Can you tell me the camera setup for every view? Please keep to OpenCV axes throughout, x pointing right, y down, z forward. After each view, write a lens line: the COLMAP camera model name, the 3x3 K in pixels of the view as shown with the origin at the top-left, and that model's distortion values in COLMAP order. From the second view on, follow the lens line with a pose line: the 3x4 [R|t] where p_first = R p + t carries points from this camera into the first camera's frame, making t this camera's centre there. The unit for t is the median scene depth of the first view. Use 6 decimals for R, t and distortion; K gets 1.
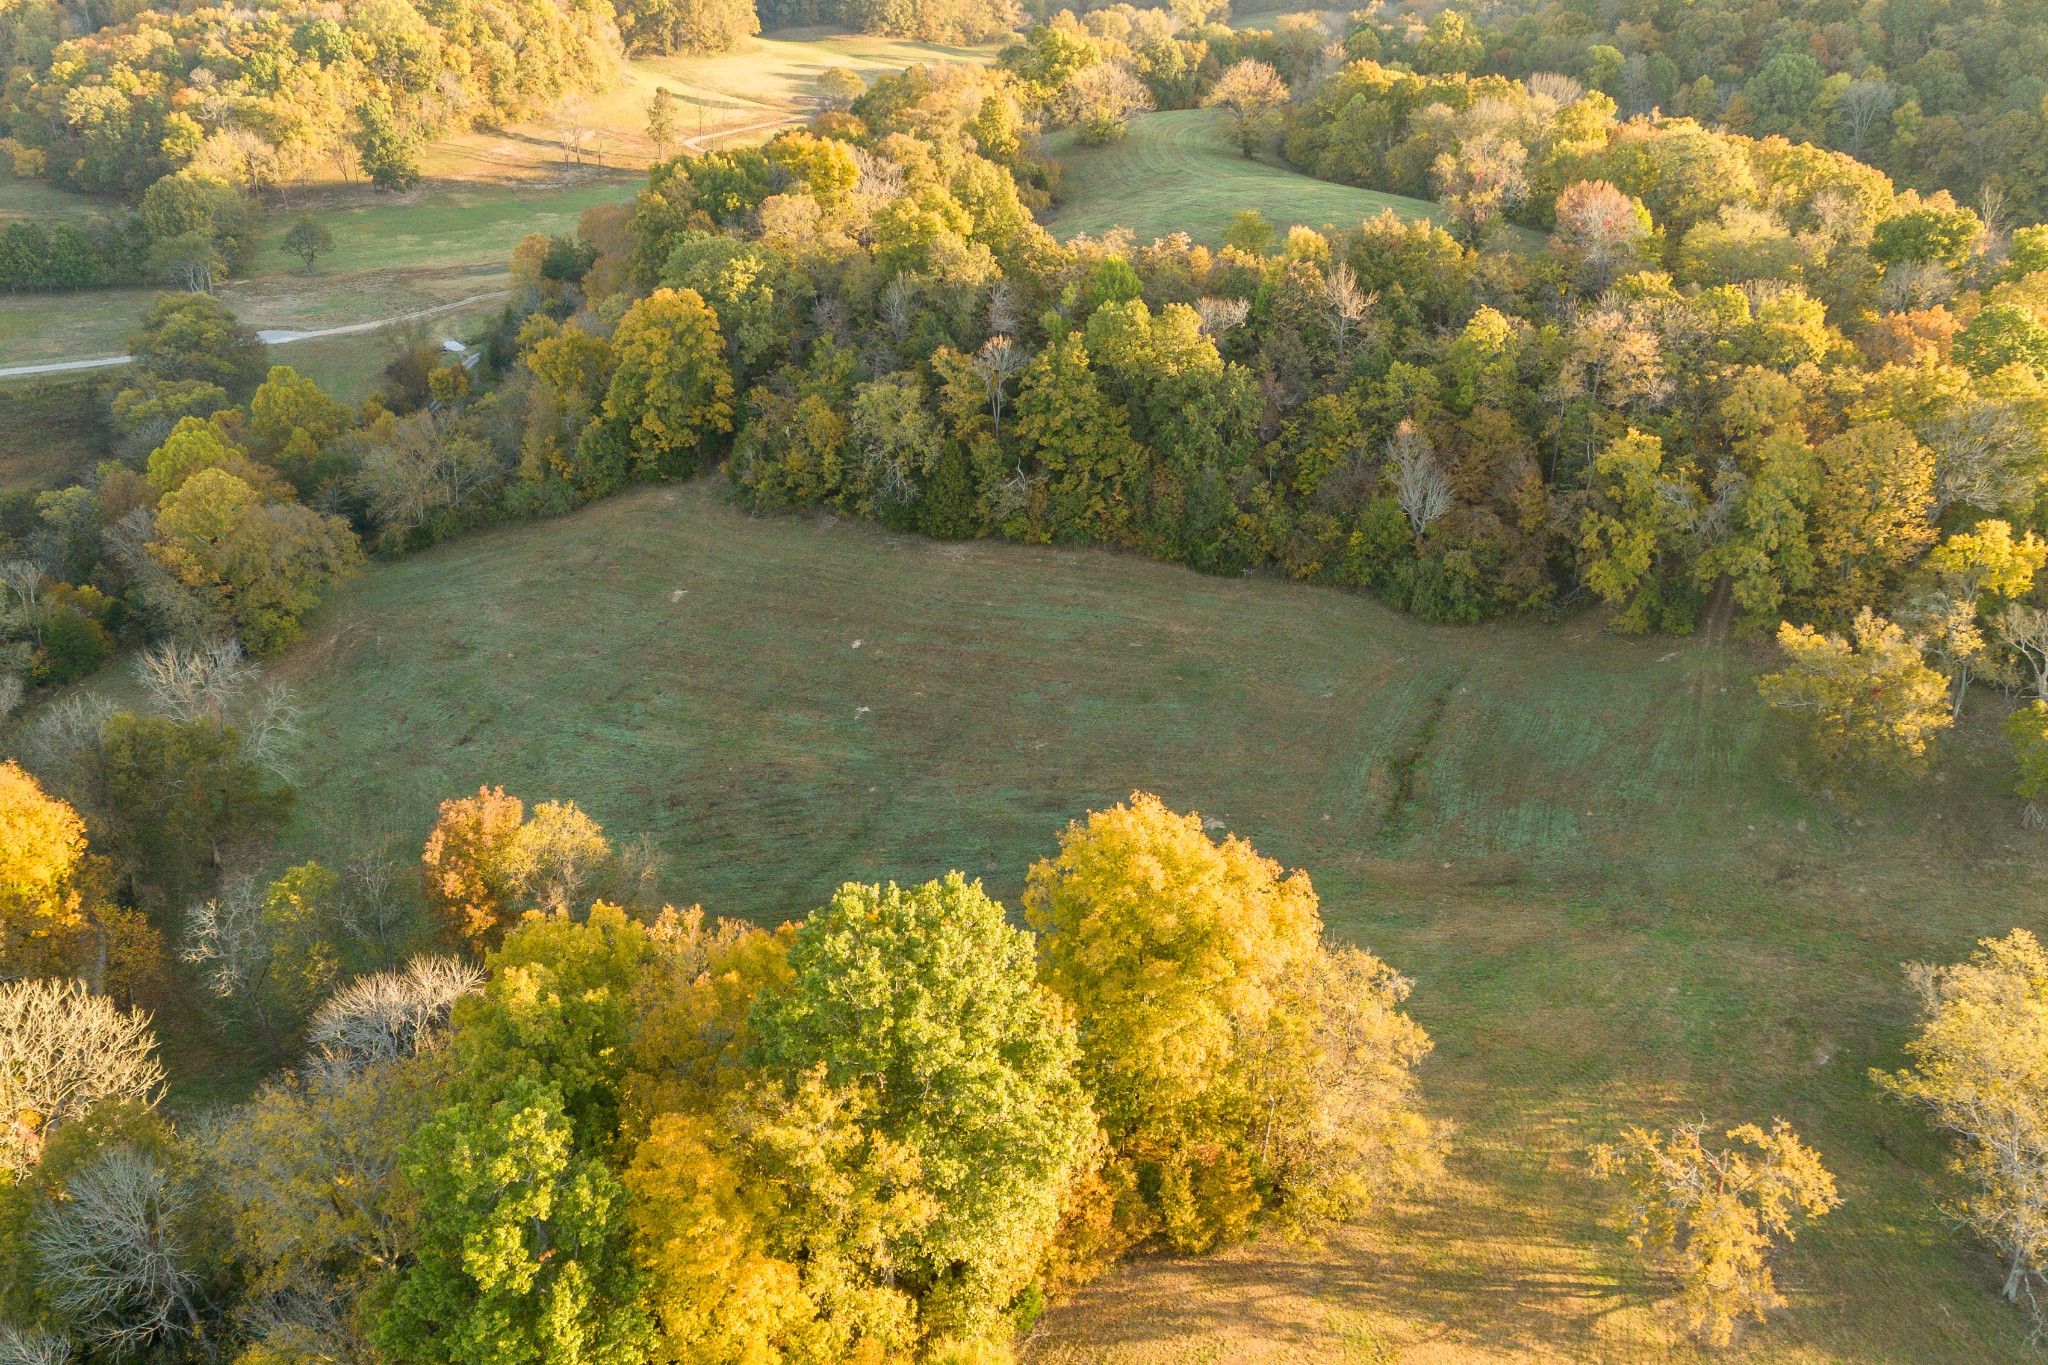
lens RADIAL K [[1777.3, 0, 1039.0], [0, 1777.3, 678.3], [0, 0, 1]] dist [0.067116, -0.036041]
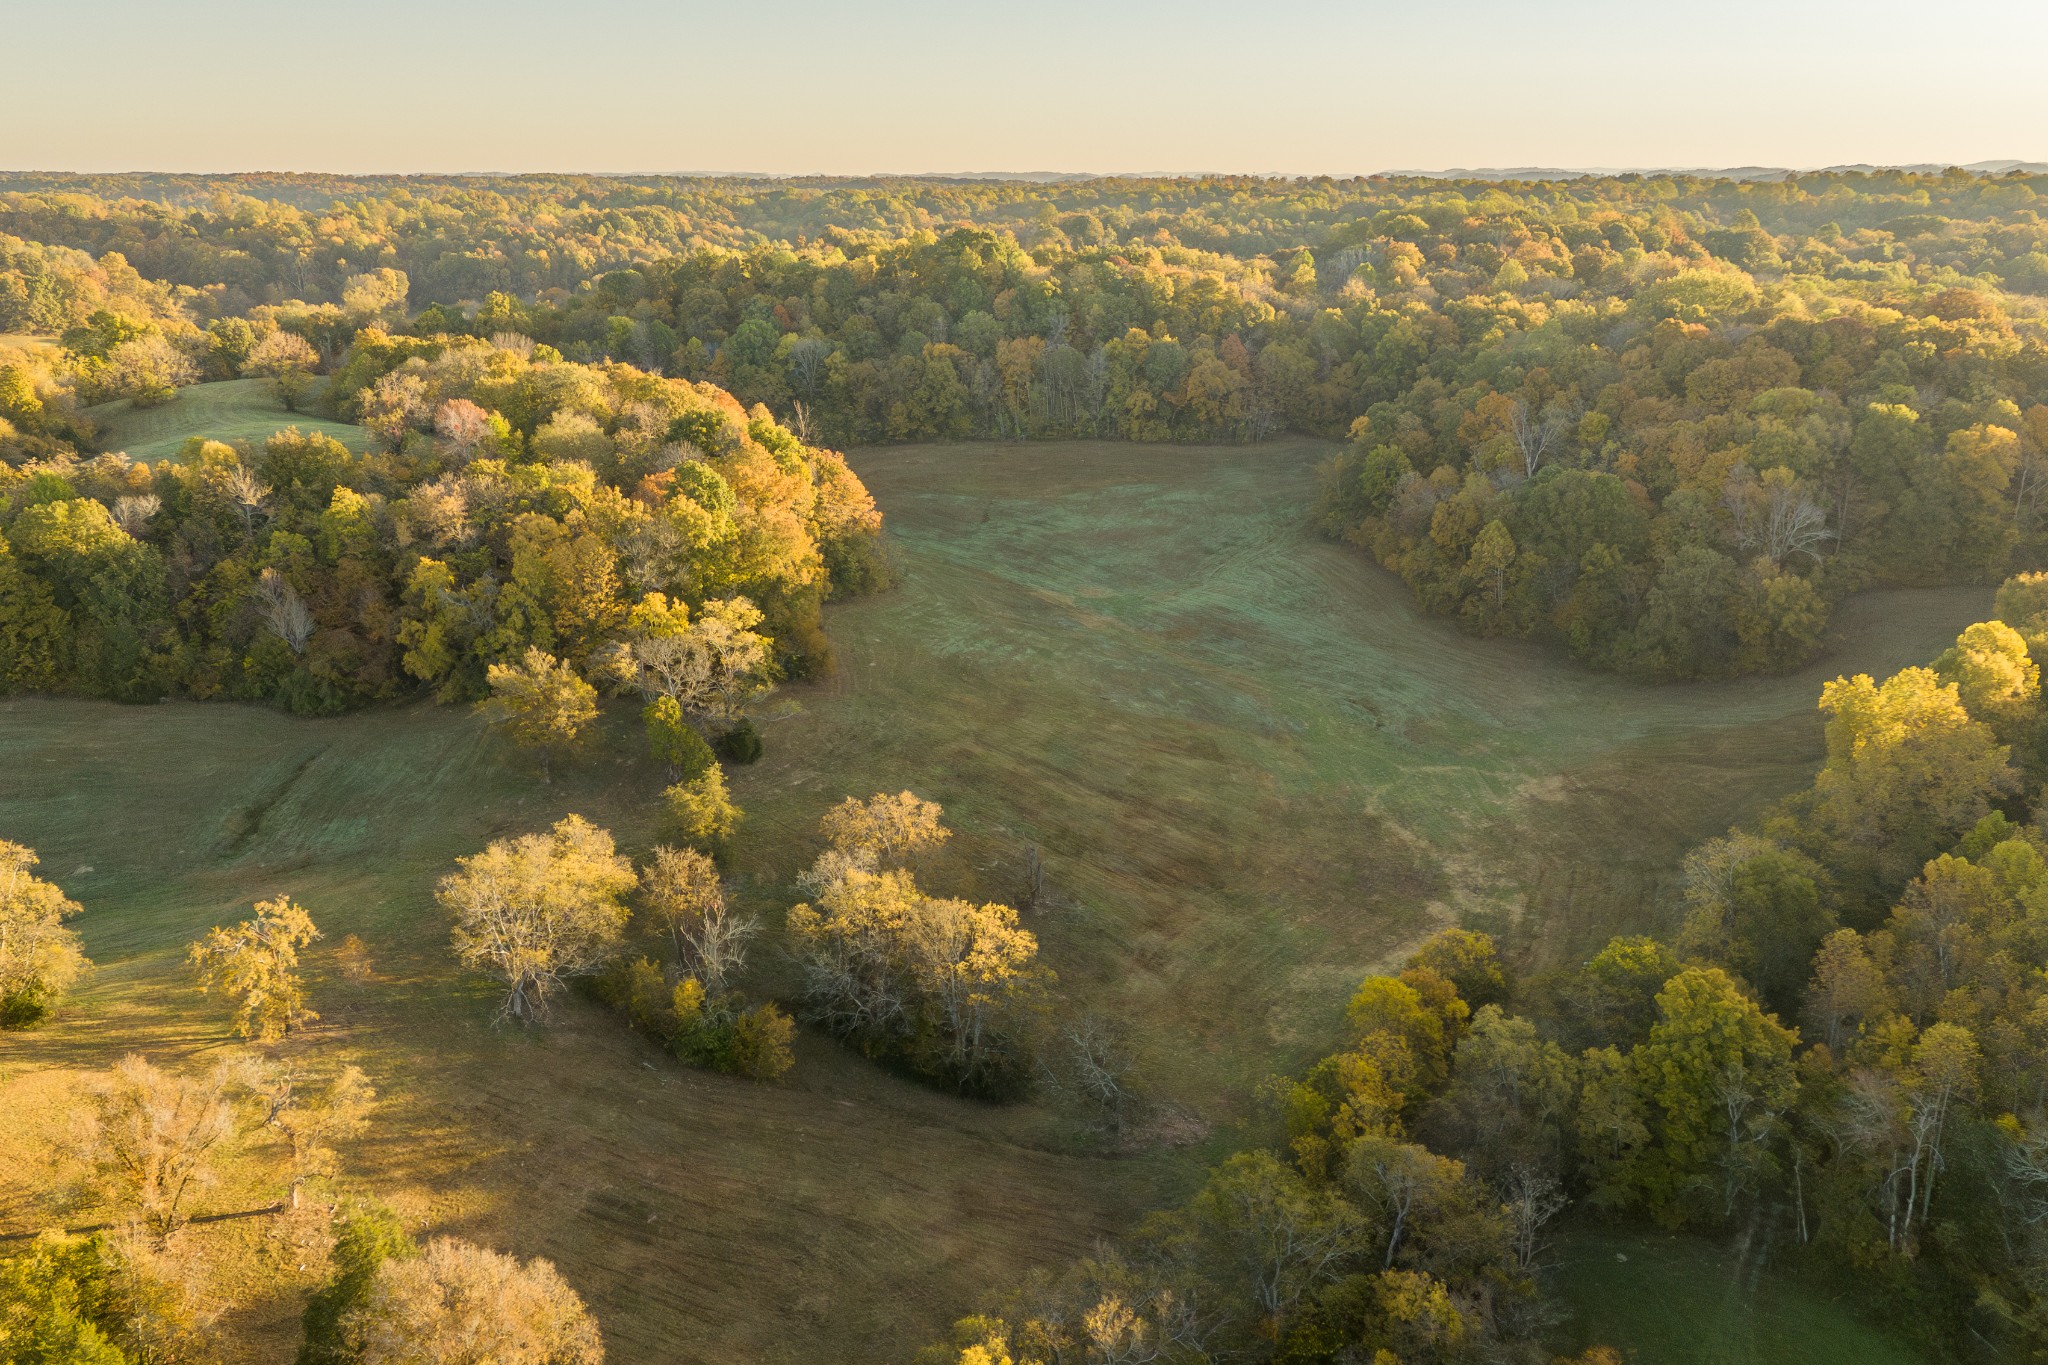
lens RADIAL K [[1777.3, 0, 1012.3], [0, 1777.3, 679.7], [0, 0, 1]] dist [0.067116, -0.036041]
pose [[0.933893, -0.102687, 0.342491, 0.240684], [0.153309, 0.980354, -0.124105, 0.175559], [-0.323019, 0.168408, 0.931288, -0.383407]]
